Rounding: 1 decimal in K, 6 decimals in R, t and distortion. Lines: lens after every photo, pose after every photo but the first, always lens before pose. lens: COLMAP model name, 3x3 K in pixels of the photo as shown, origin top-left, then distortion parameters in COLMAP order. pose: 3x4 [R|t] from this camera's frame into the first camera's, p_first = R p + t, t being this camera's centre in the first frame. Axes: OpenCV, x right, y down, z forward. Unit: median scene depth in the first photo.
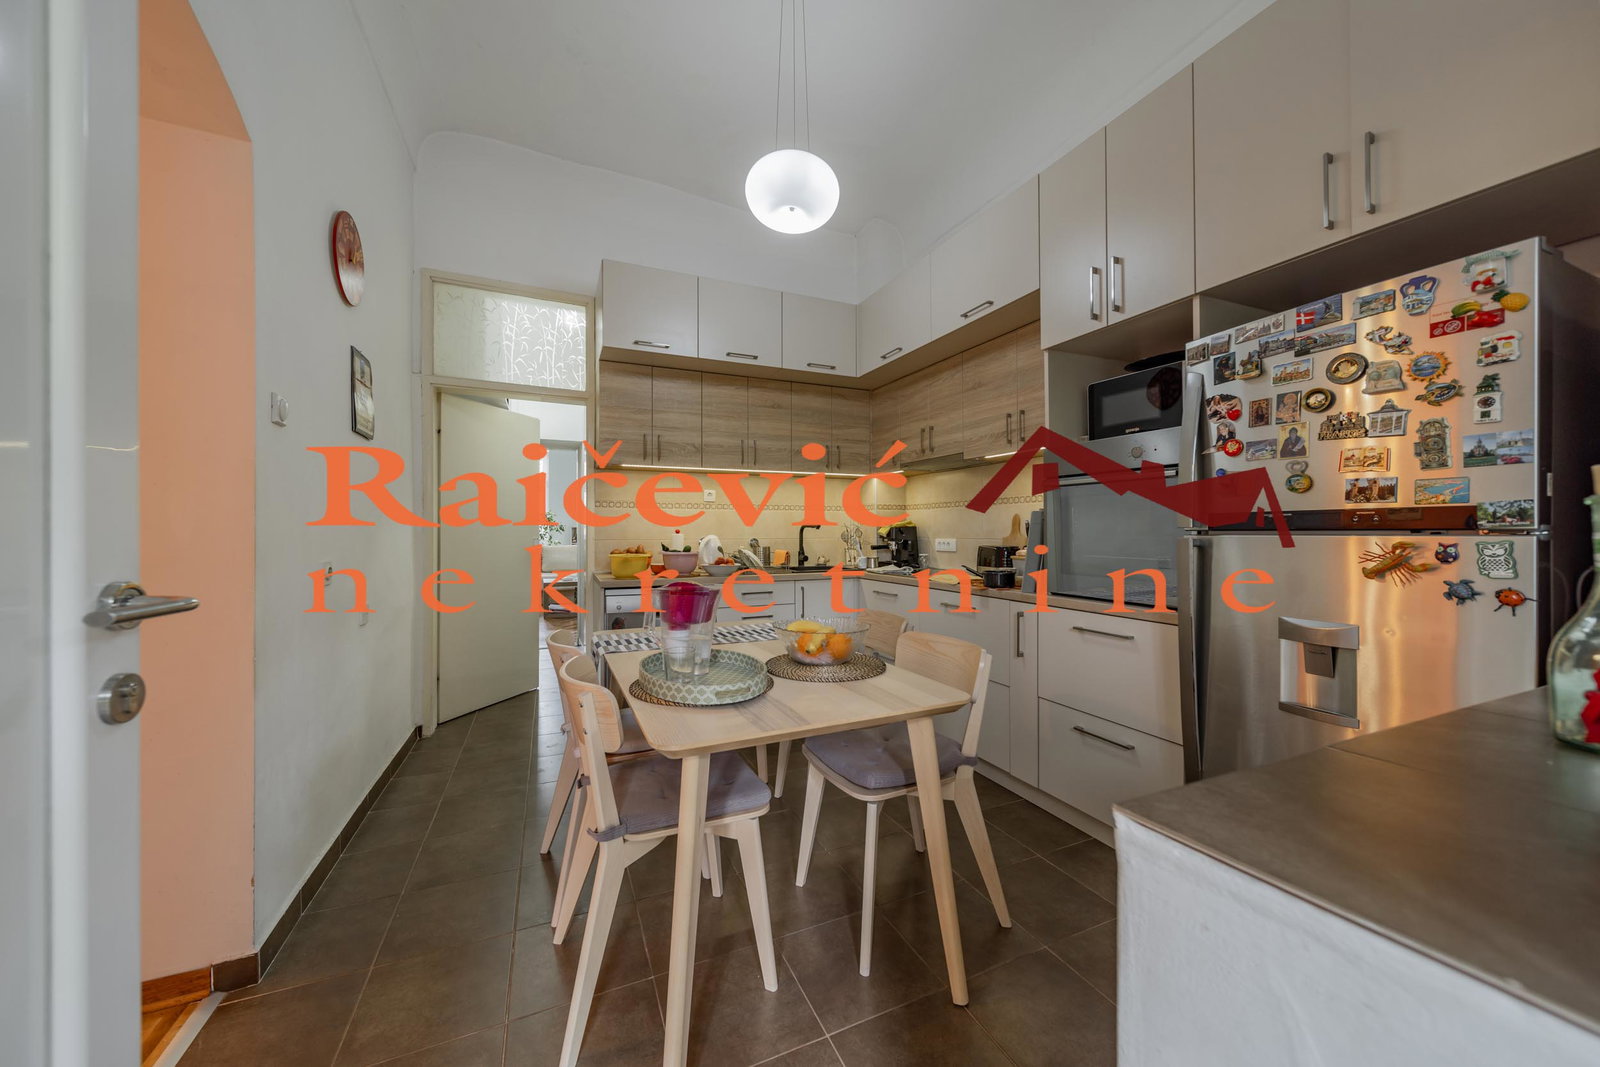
lens RADIAL K [[562.5, 0, 796.7], [0, 562.5, 532.5], [0, 0, 1]] dist [0.003474, -0.001200]
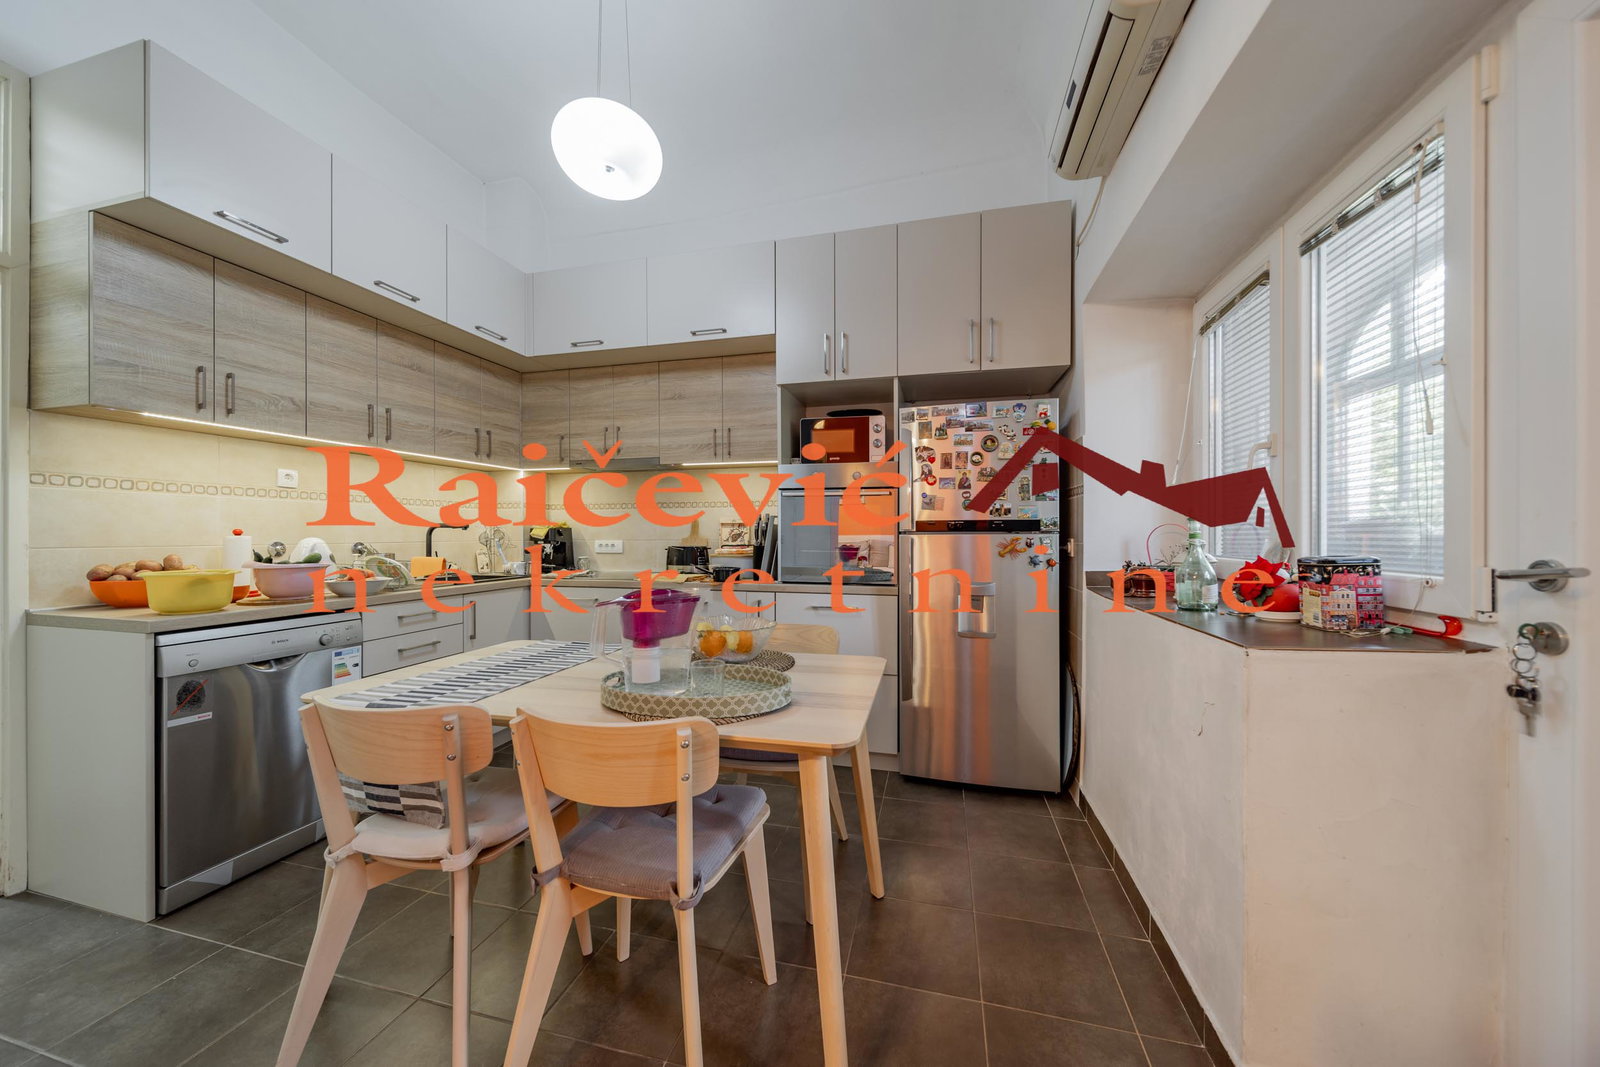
lens RADIAL K [[562.5, 0, 792.4], [0, 562.5, 534.0], [0, 0, 1]] dist [0.003474, -0.001200]
pose [[0.625619, 0.000681, 0.780128, -0.553070], [0.001954, 0.999995, -0.002440, 0.004814], [-0.780126, 0.003051, 0.625615, 0.229547]]
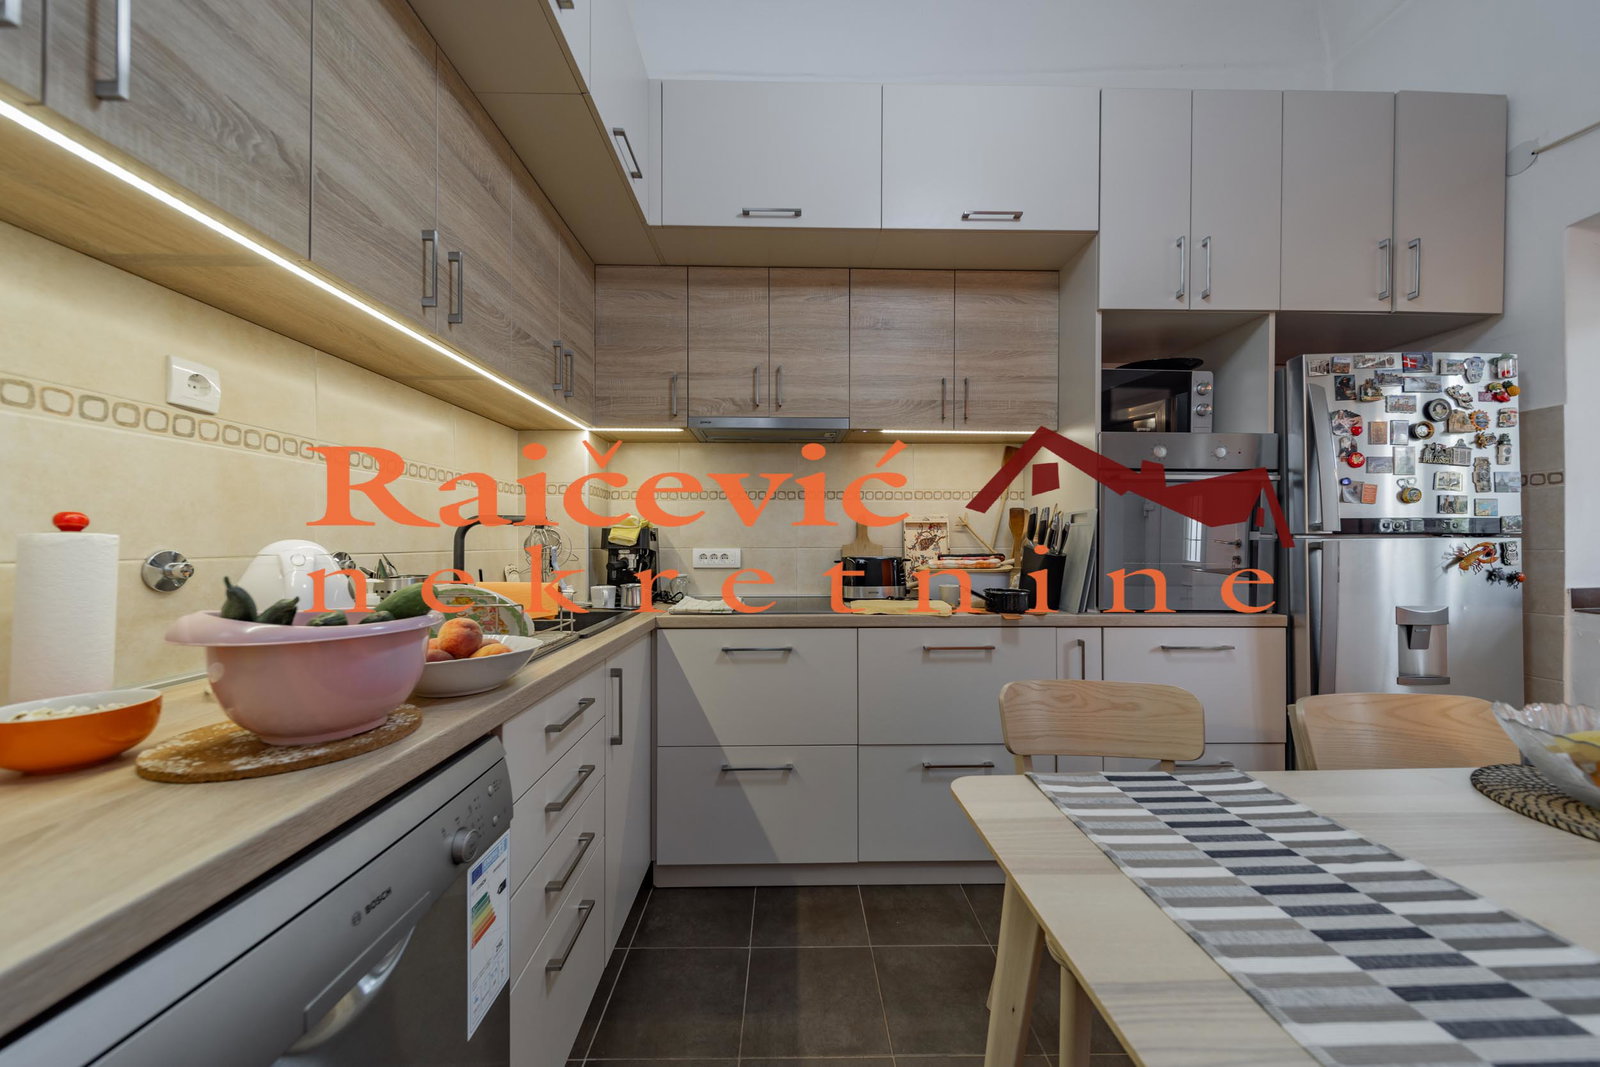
lens RADIAL K [[562.5, 0, 797.4], [0, 562.5, 540.4], [0, 0, 1]] dist [0.003474, -0.001200]
pose [[0.389648, 0.004965, 0.920951, -0.520417], [0.000988, 0.999983, -0.005808, 0.010773], [-0.920964, 0.003173, 0.389636, 1.201566]]
